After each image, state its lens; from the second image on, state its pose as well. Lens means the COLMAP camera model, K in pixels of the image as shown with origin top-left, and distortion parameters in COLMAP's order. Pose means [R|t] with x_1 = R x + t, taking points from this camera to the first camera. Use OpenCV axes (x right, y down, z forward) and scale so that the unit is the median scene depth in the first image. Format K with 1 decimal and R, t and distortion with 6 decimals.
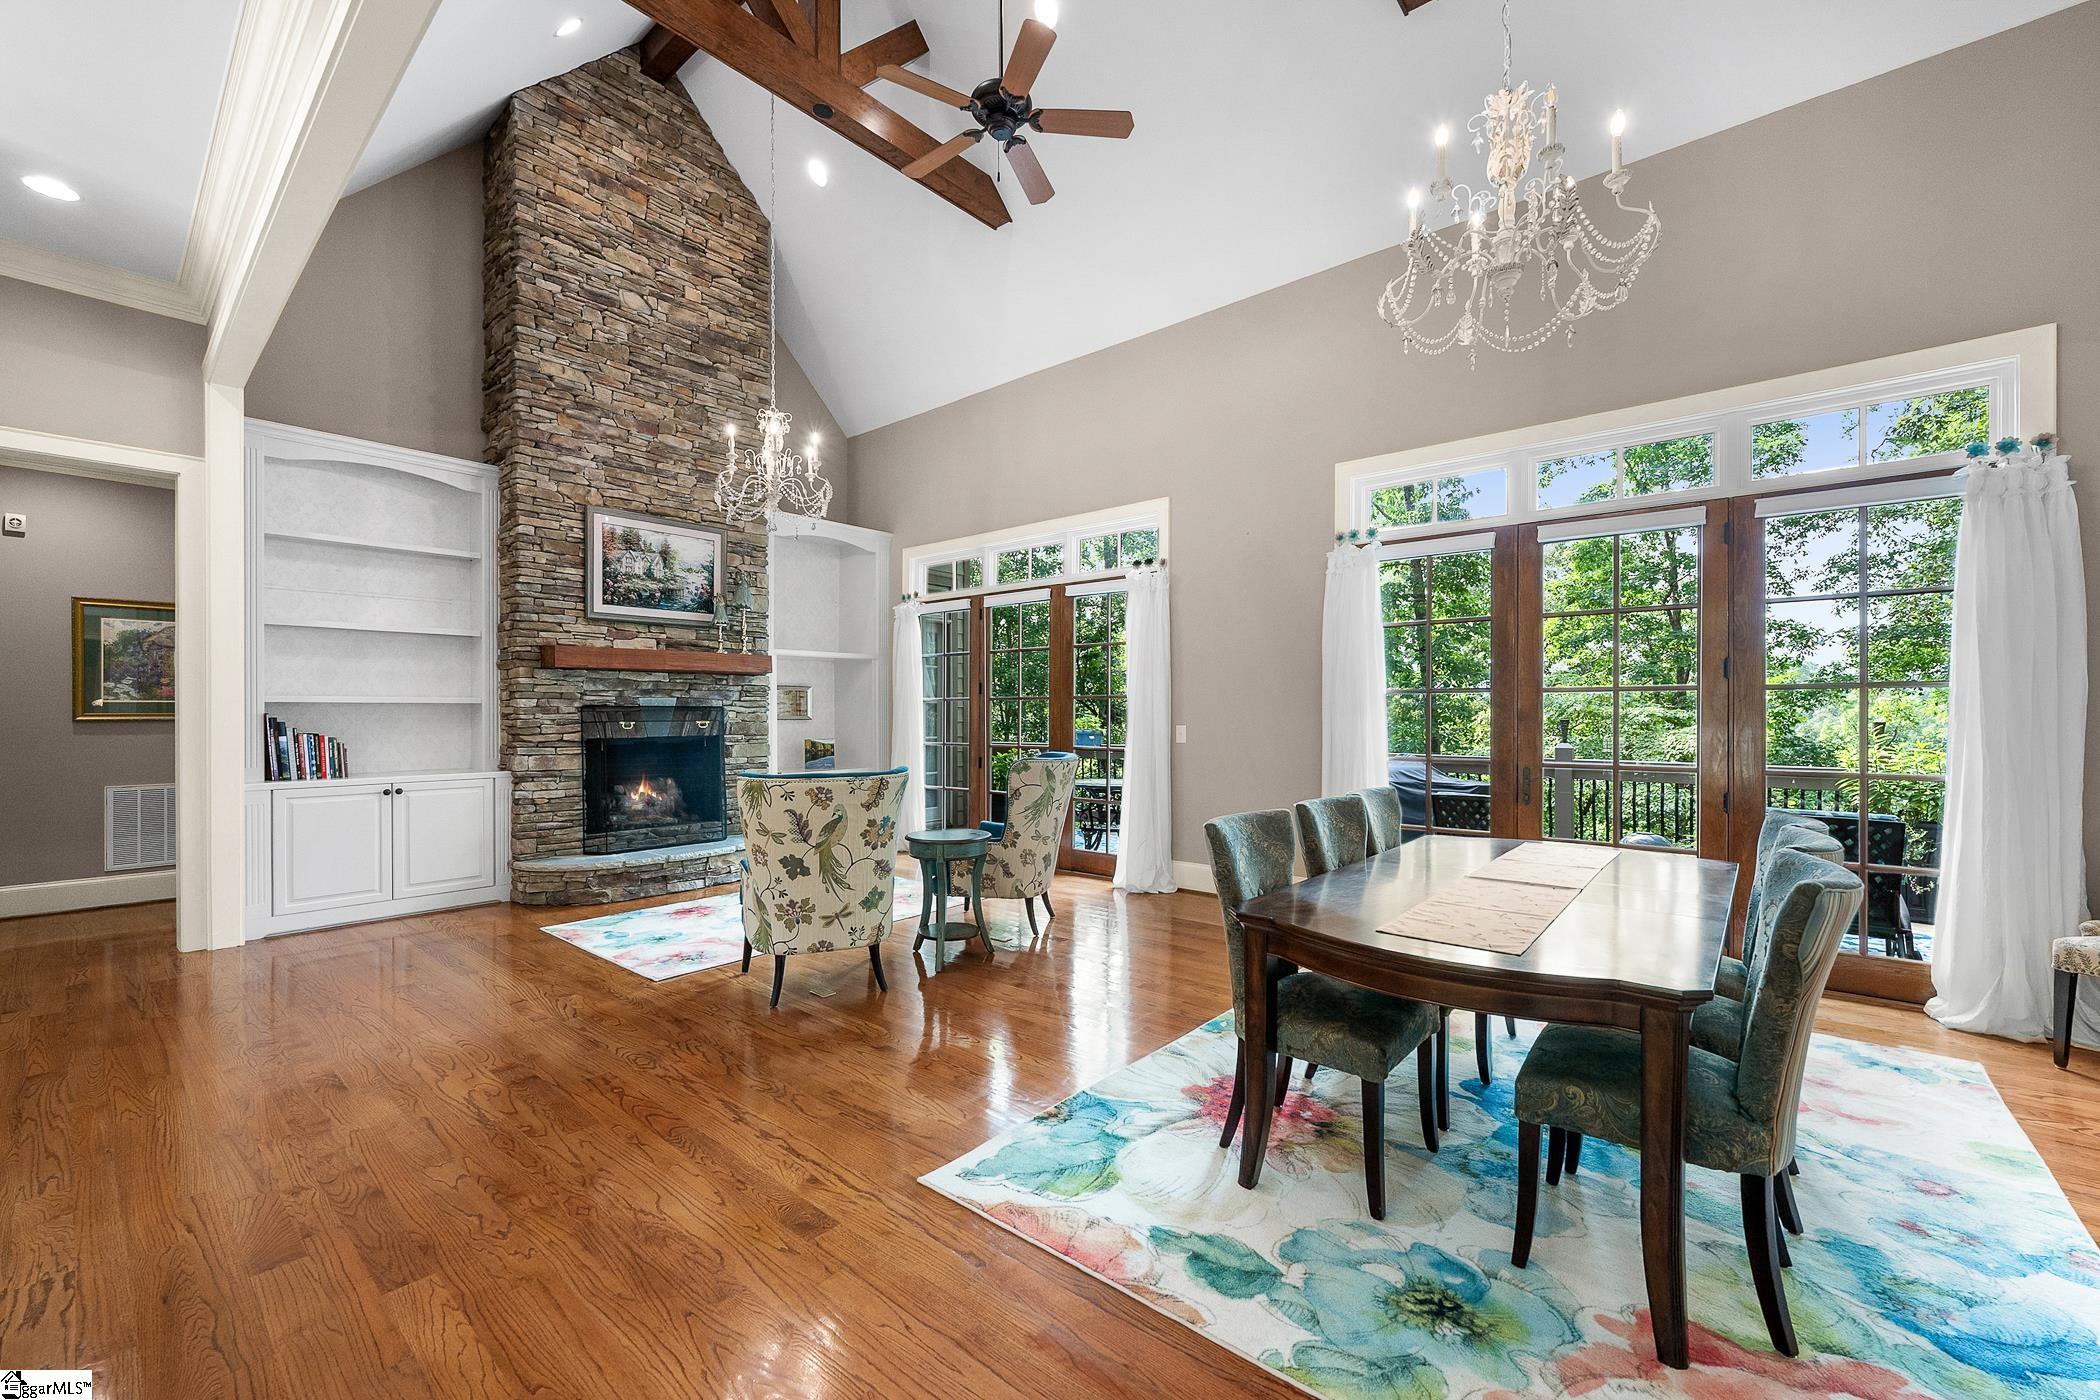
lens RADIAL K [[833.9, 0, 1060.8], [0, 833.9, 711.2], [0, 0, 1]] dist [-0.000547, -0.000175]
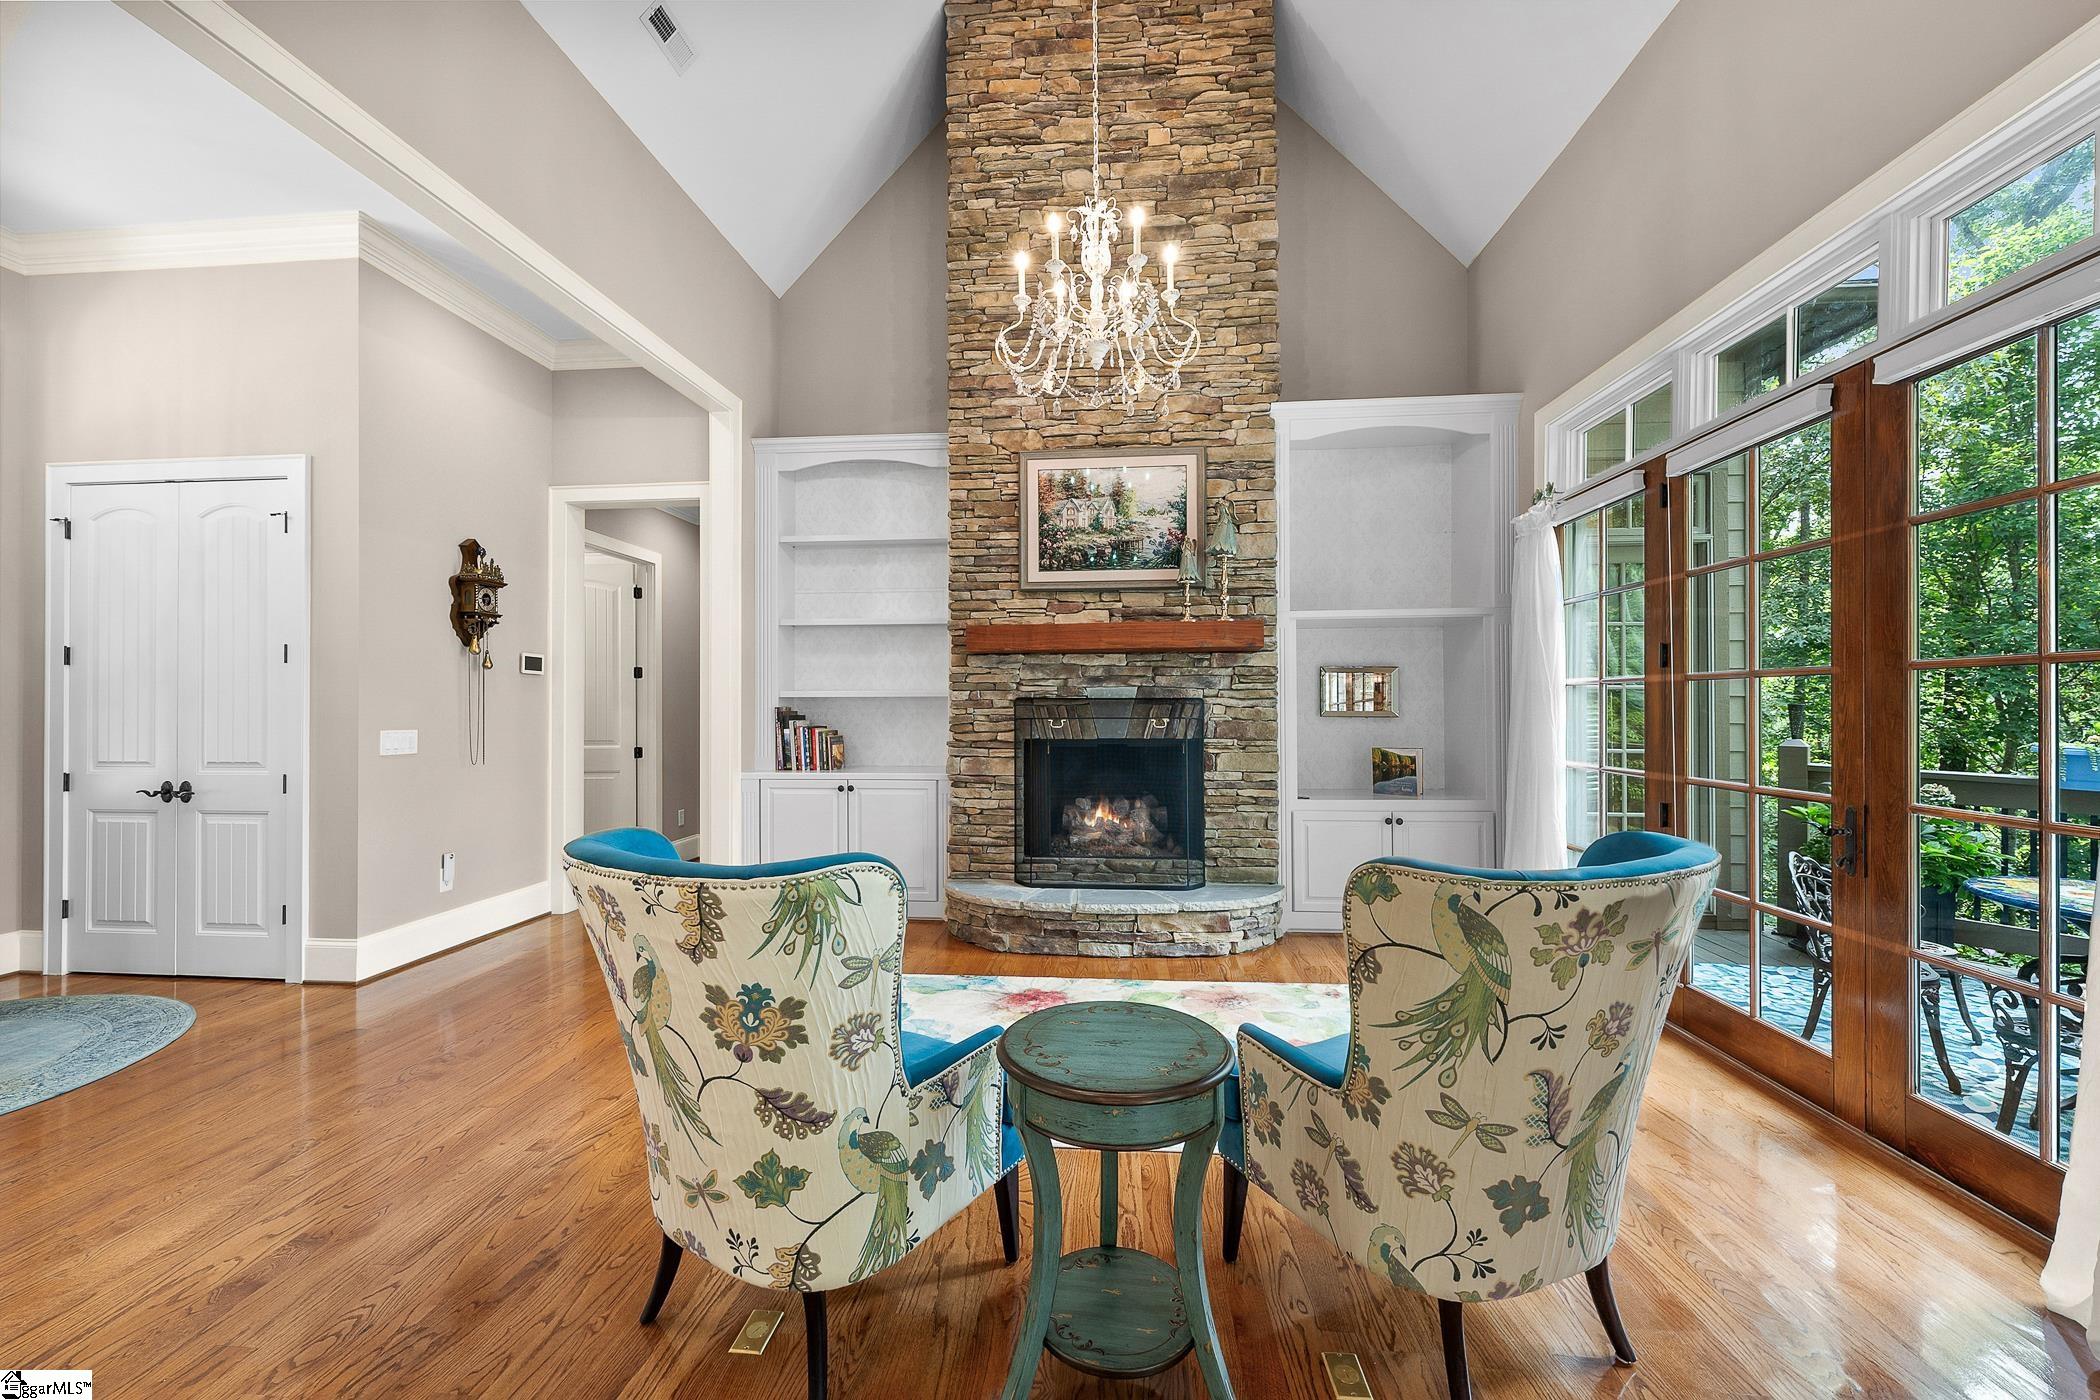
lens RADIAL K [[833.9, 0, 1038.4], [0, 833.9, 695.2], [0, 0, 1]] dist [-0.000547, -0.000175]
pose [[0.561625, -0.009220, -0.827341, 0.110849], [0.001961, 0.999950, -0.009812, -0.001667], [0.827390, 0.003888, 0.561615, 0.548014]]
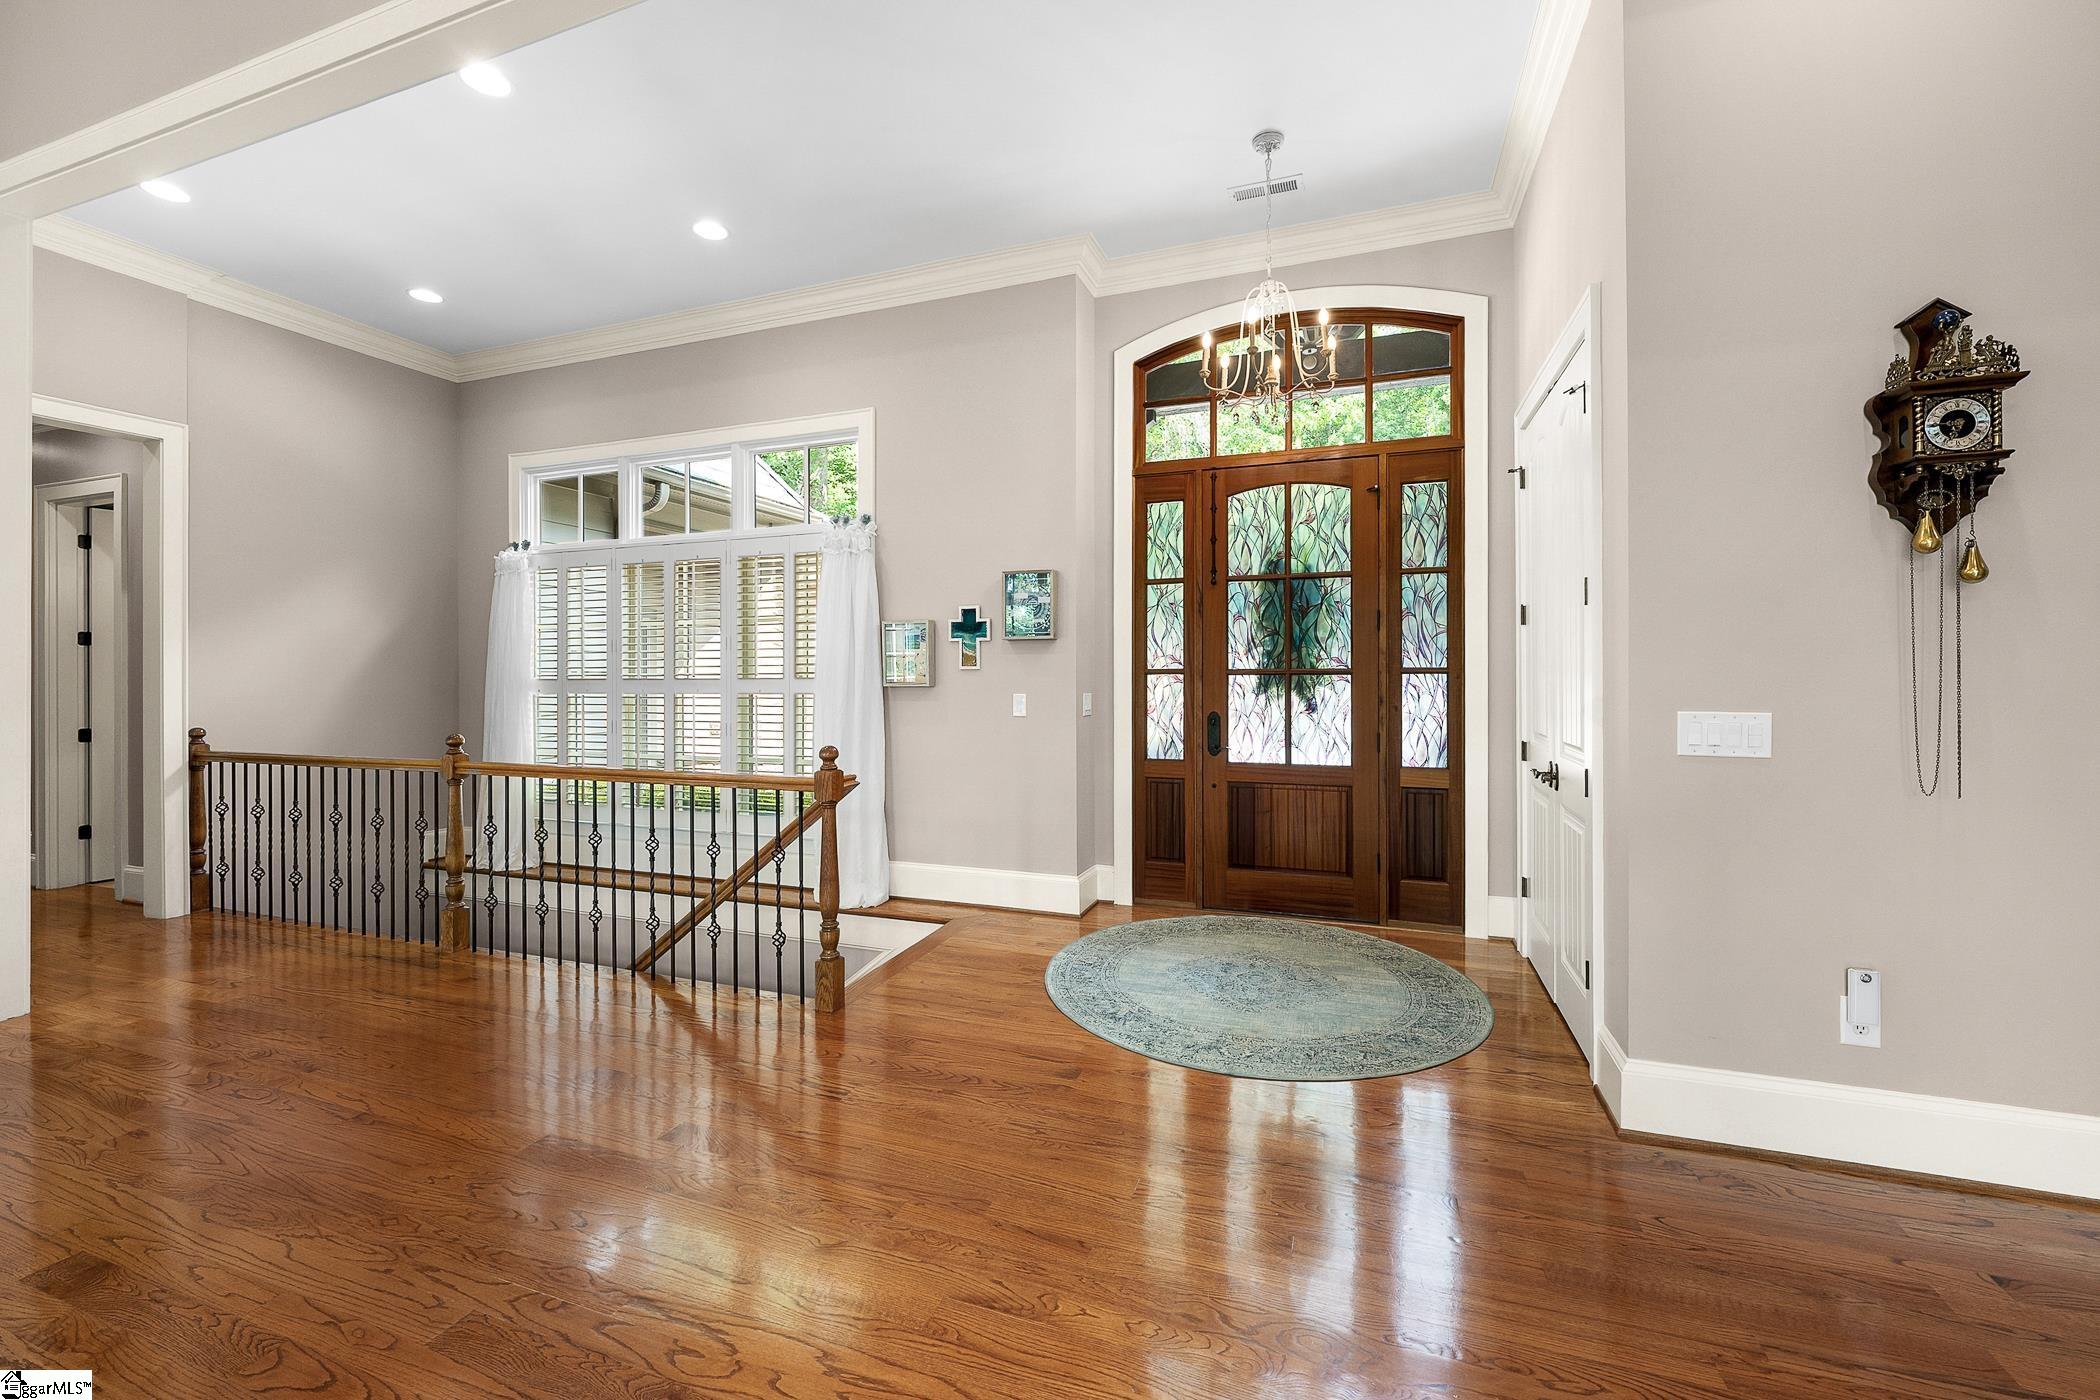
lens RADIAL K [[833.9, 0, 1058.5], [0, 833.9, 698.0], [0, 0, 1]] dist [-0.000547, -0.000175]
pose [[-0.931016, 0.020567, -0.364399, -0.334061], [0.010090, 0.999480, 0.030633, -0.002532], [0.364839, 0.024843, -0.930739, 0.734612]]
